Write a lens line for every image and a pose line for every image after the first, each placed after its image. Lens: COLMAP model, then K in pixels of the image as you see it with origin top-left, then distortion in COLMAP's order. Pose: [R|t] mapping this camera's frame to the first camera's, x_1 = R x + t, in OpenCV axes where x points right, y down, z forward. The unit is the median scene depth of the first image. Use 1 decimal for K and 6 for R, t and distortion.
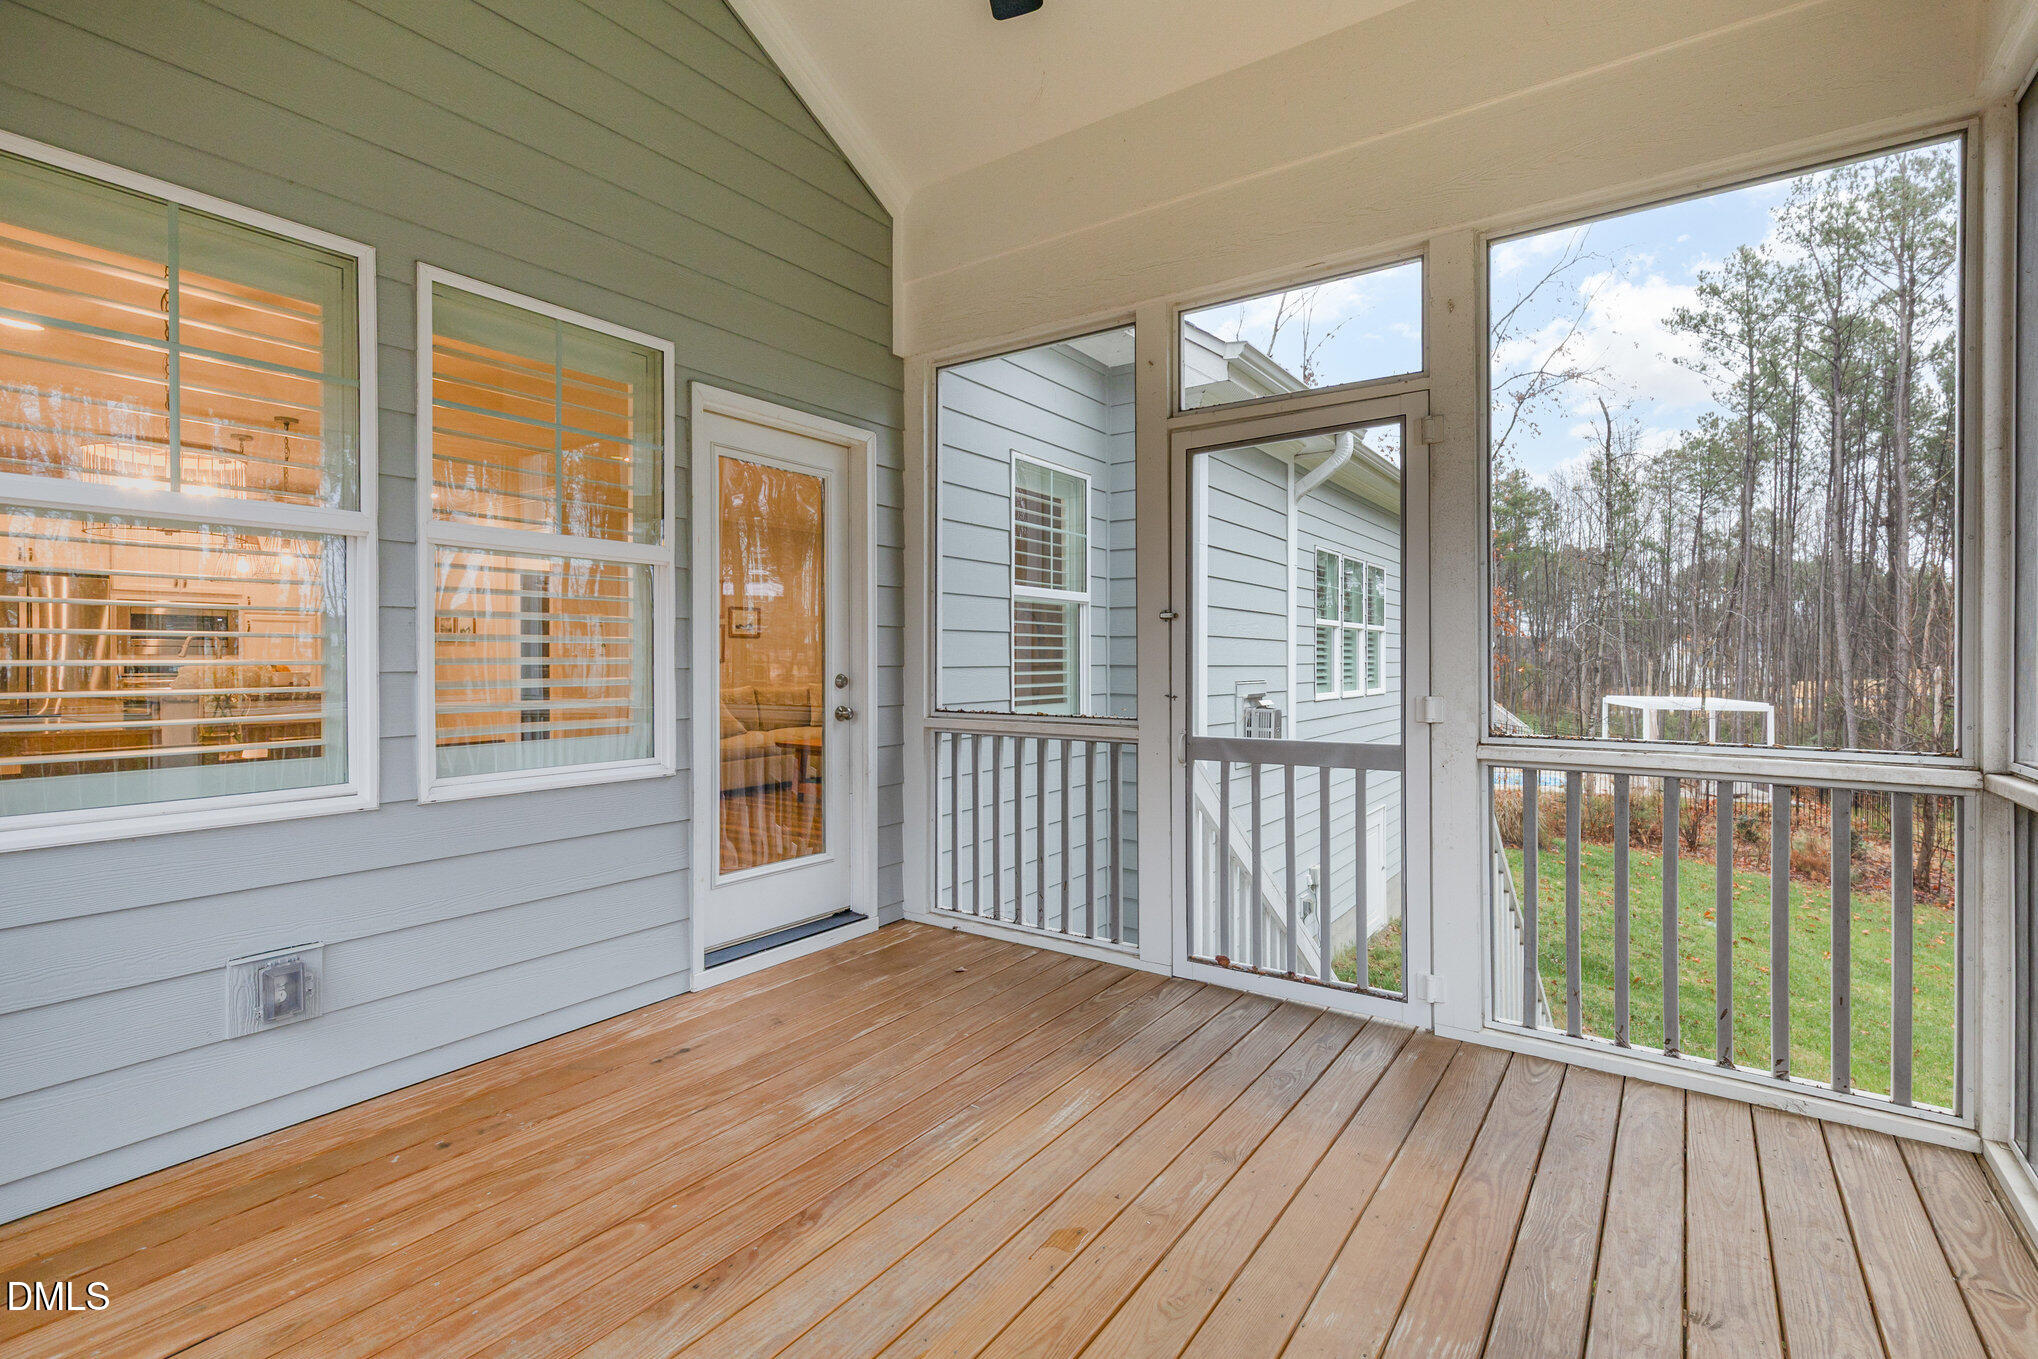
lens RADIAL K [[941.0, 0, 1009.7], [0, 941.0, 664.7], [0, 0, 1]] dist [0.006209, 0.000645]
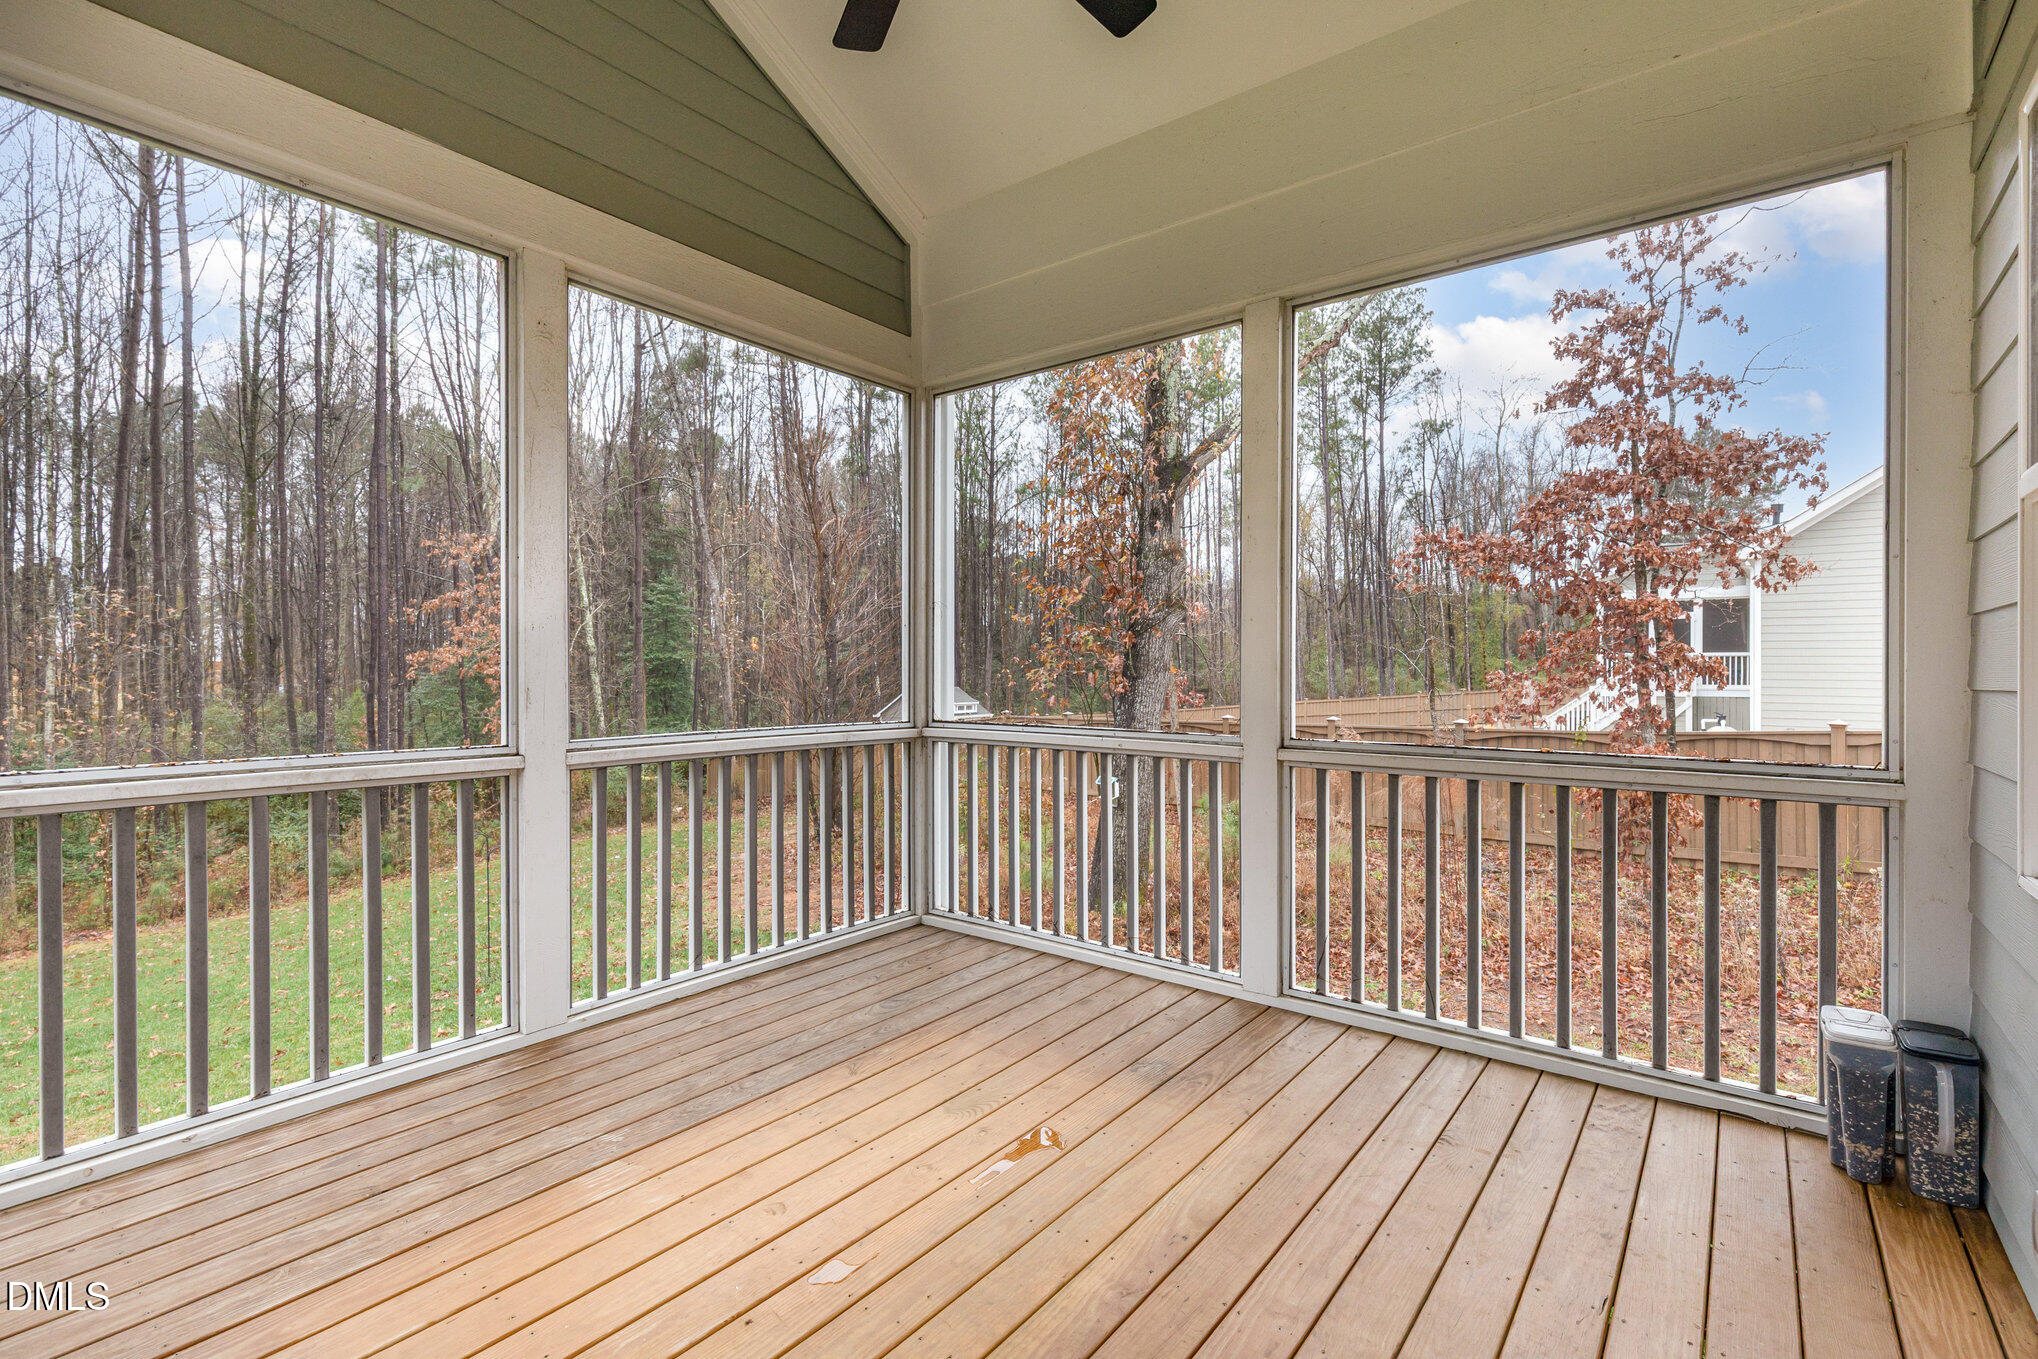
lens RADIAL K [[941.0, 0, 1030.3], [0, 941.0, 683.4], [0, 0, 1]] dist [0.006209, 0.000645]
pose [[0.998140, -0.000046, -0.060965, 0.137335], [-0.000039, 0.999999, -0.001385, 0.004552], [0.060965, 0.001384, 0.998139, -0.083992]]
